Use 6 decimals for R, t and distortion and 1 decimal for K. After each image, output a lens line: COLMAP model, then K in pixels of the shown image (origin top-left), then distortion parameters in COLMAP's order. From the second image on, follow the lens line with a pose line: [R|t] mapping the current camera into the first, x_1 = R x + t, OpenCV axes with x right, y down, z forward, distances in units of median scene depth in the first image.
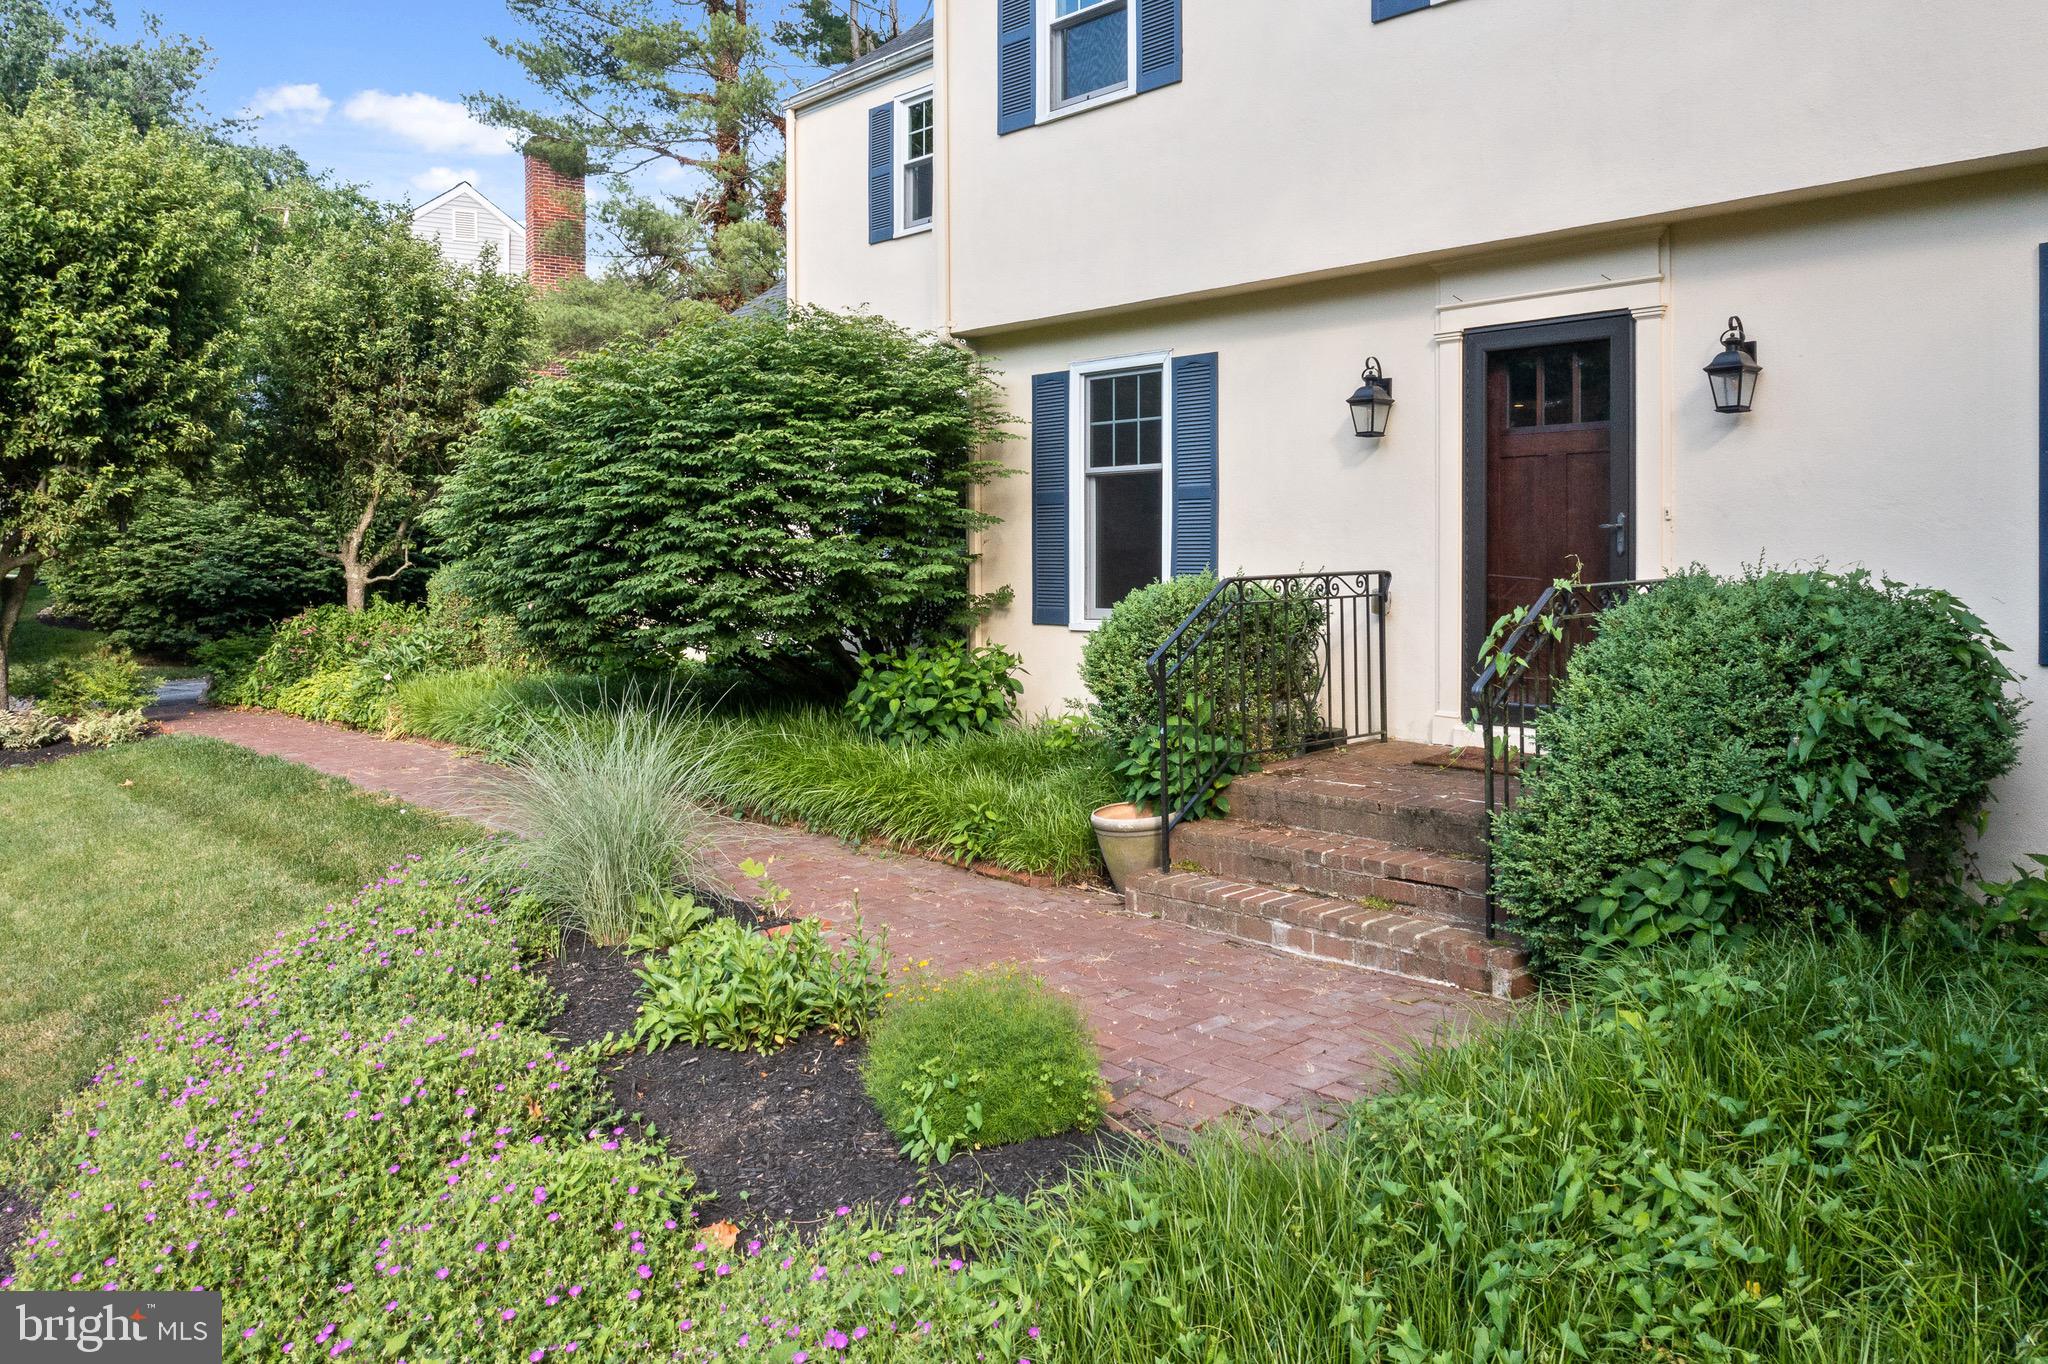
lens RADIAL K [[1657.7, 0, 1019.2], [0, 1657.7, 575.7], [0, 0, 1]] dist [-0.022172, 0.003320]
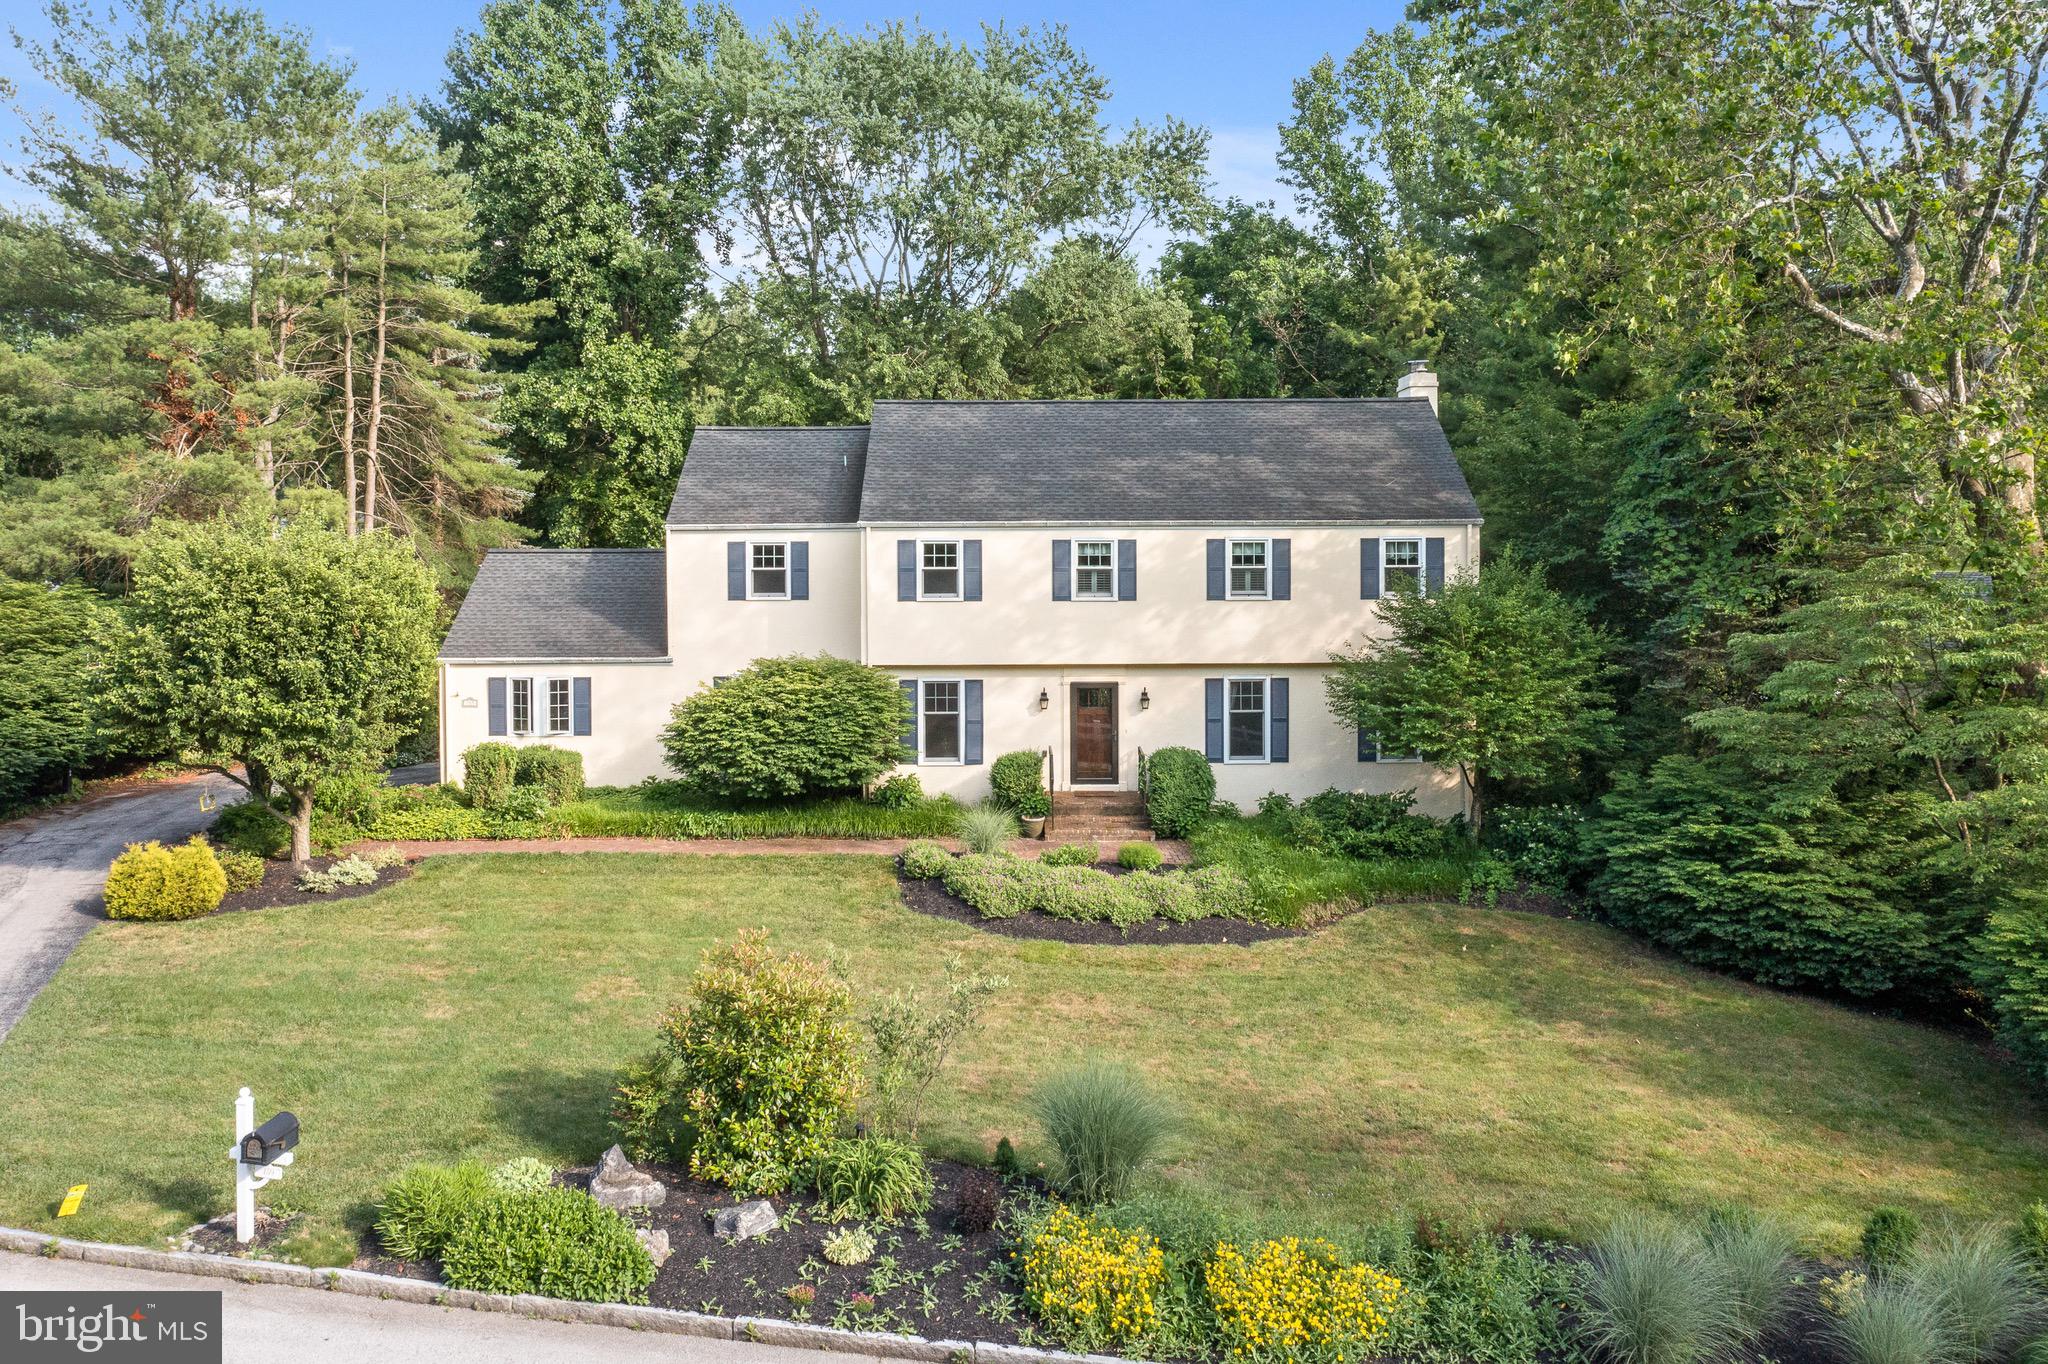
lens RADIAL K [[1657.7, 0, 1019.2], [0, 1657.7, 575.7], [0, 0, 1]] dist [-0.022172, 0.003320]
pose [[0.649264, -0.004021, 0.760552, -2.377964], [0.007489, 0.999971, -0.001106, -0.342132], [-0.760526, 0.006414, 0.649276, -1.222462]]
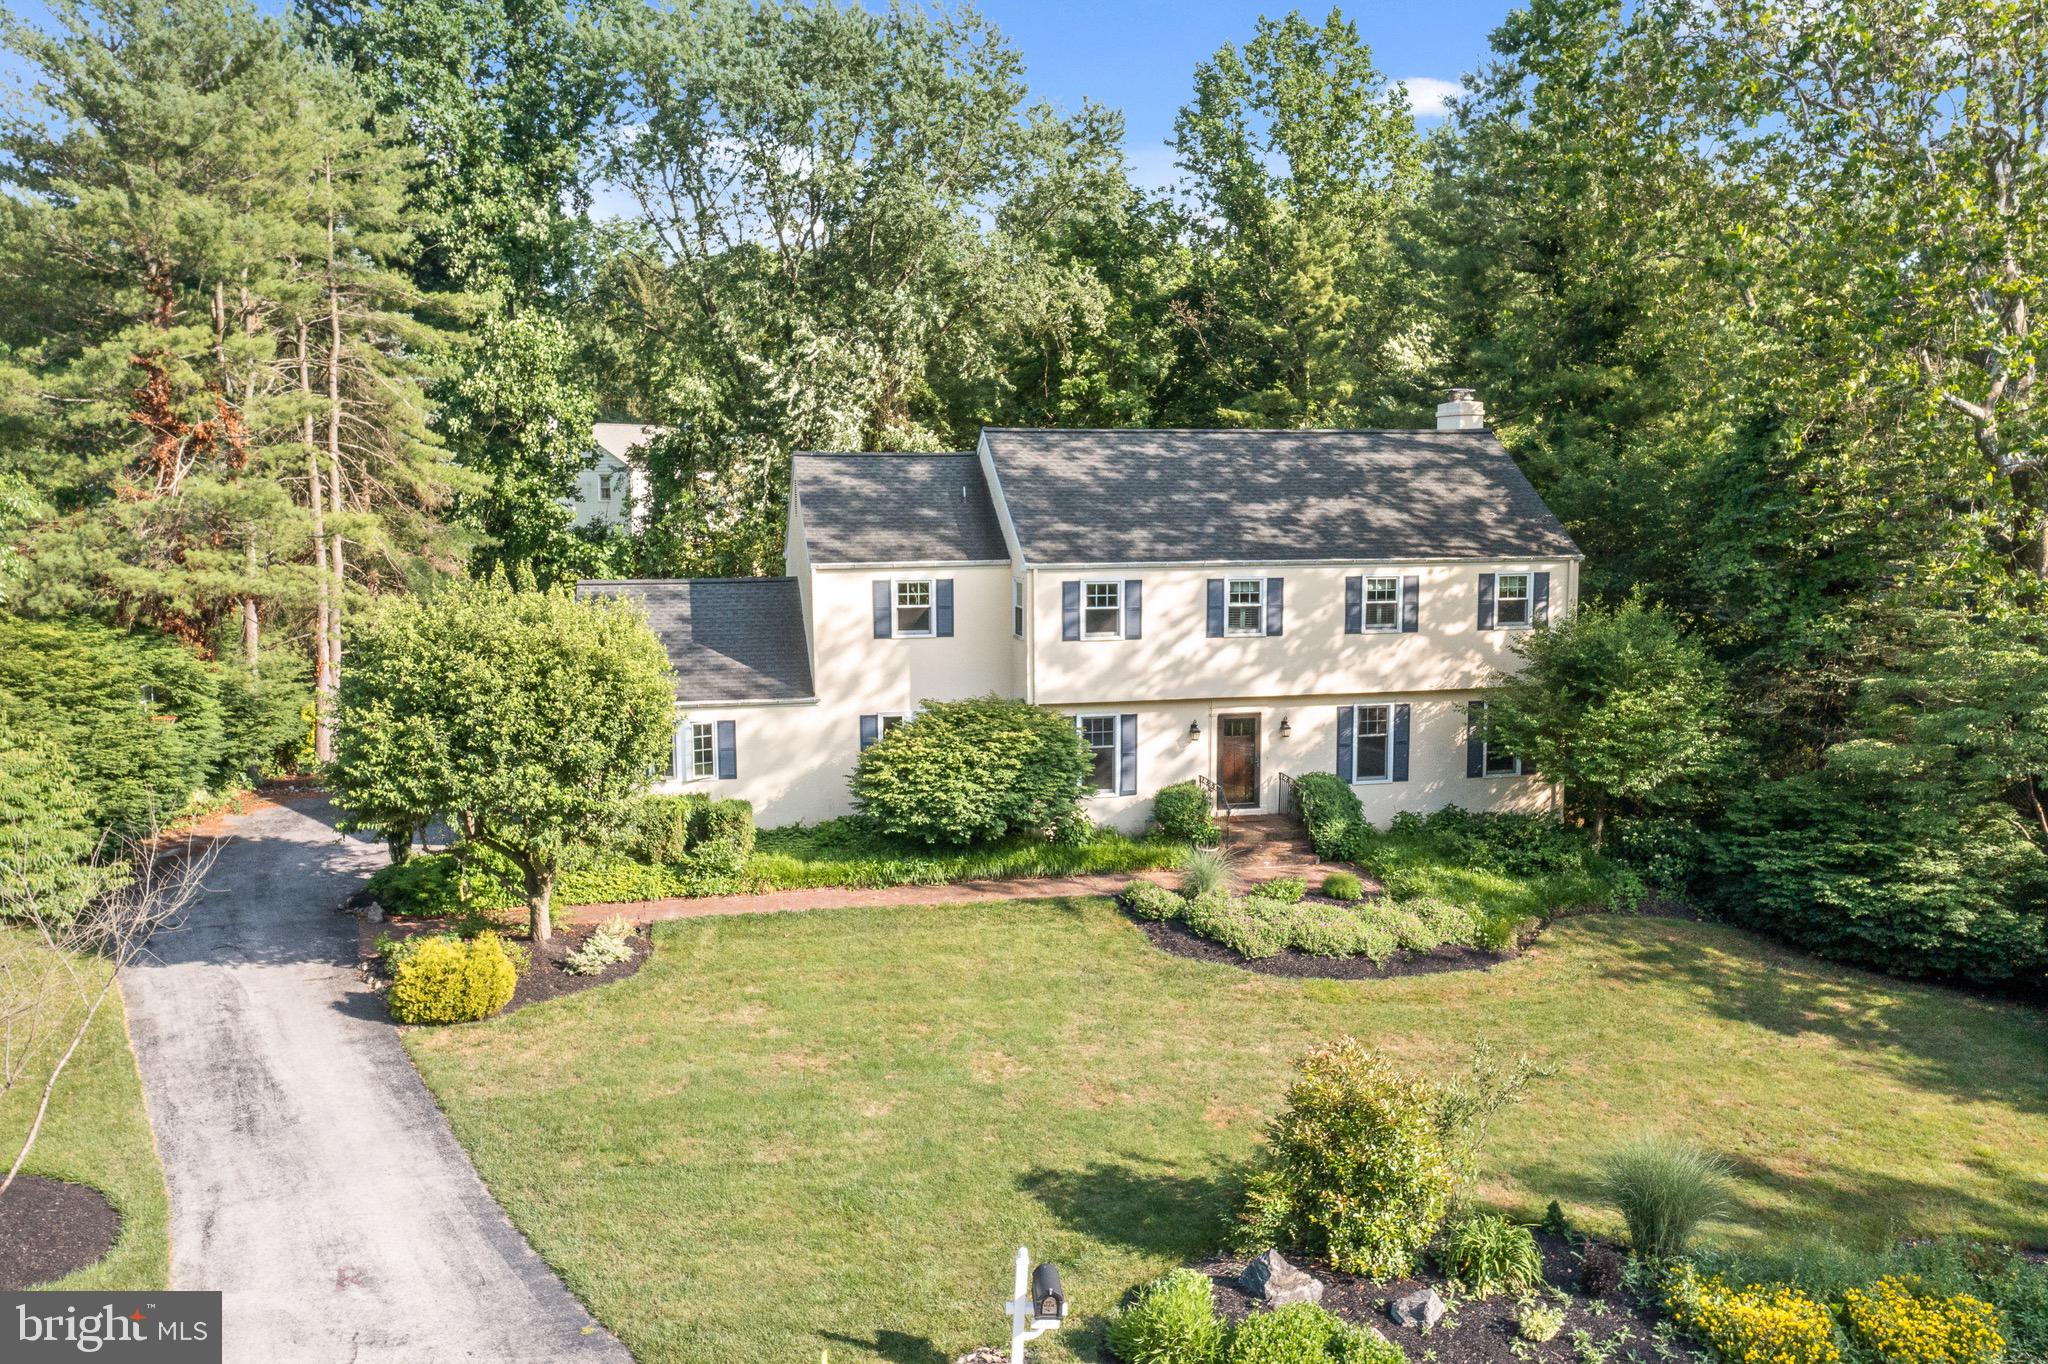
lens RADIAL K [[1656.2, 0, 1024.0], [0, 1656.2, 682.0], [0, 0, 1]] dist [-0.021992, 0.001605]
pose [[0.466321, -0.103170, 0.878579, -3.023713], [0.009432, 0.993699, 0.111682, -0.591370], [-0.884565, -0.043793, 0.464356, -0.385214]]
